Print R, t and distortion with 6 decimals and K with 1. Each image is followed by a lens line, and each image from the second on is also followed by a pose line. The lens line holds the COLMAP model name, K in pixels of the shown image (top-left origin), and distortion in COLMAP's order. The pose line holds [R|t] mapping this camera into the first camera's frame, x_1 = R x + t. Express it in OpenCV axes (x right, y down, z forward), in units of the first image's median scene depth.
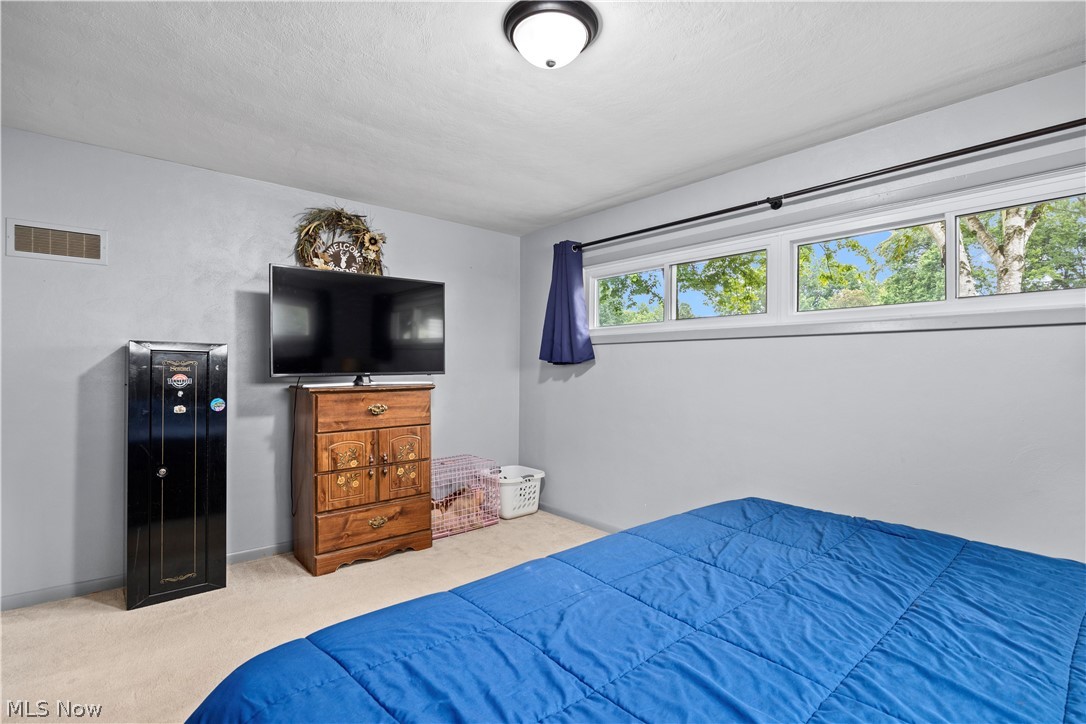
lens RADIAL K [[519.2, 0, 543.5], [0, 519.2, 370.0], [0, 0, 1]] dist [-0.014102, -0.000194]
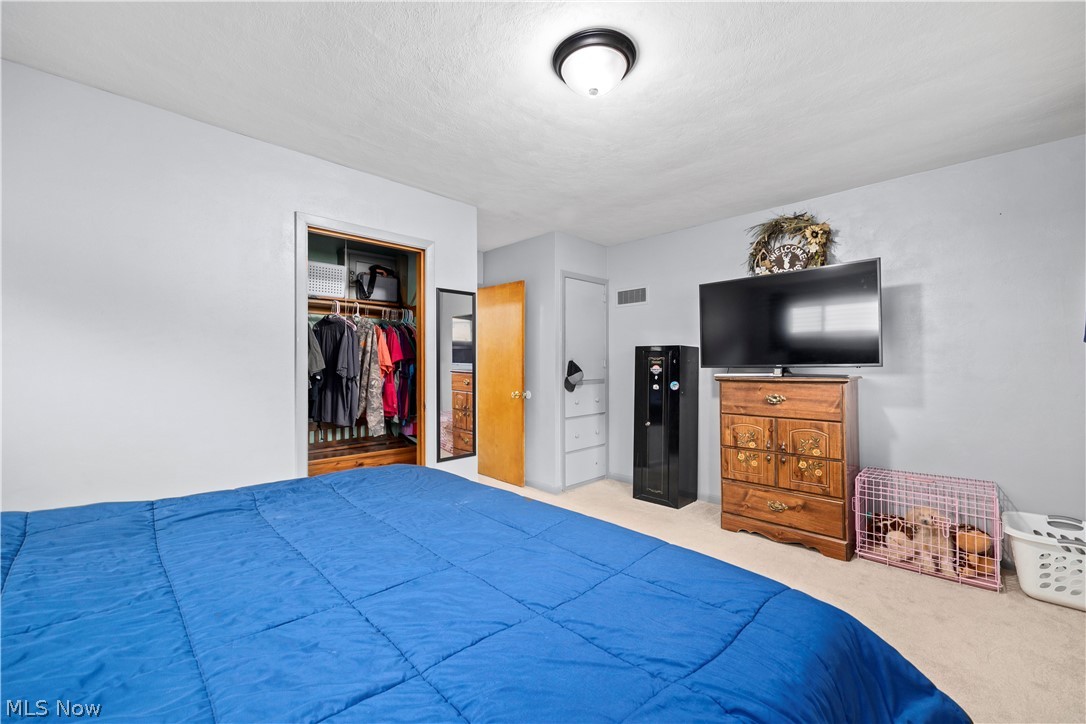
lens RADIAL K [[426.2, 0, 543.2], [0, 426.2, 357.0], [0, 0, 1]] dist [0.008939, 0.000310]
pose [[0.079027, -0.014608, -0.996765, 0.515023], [0.006584, 0.999878, -0.014132, -0.001319], [0.996851, -0.005445, 0.079113, 0.456566]]
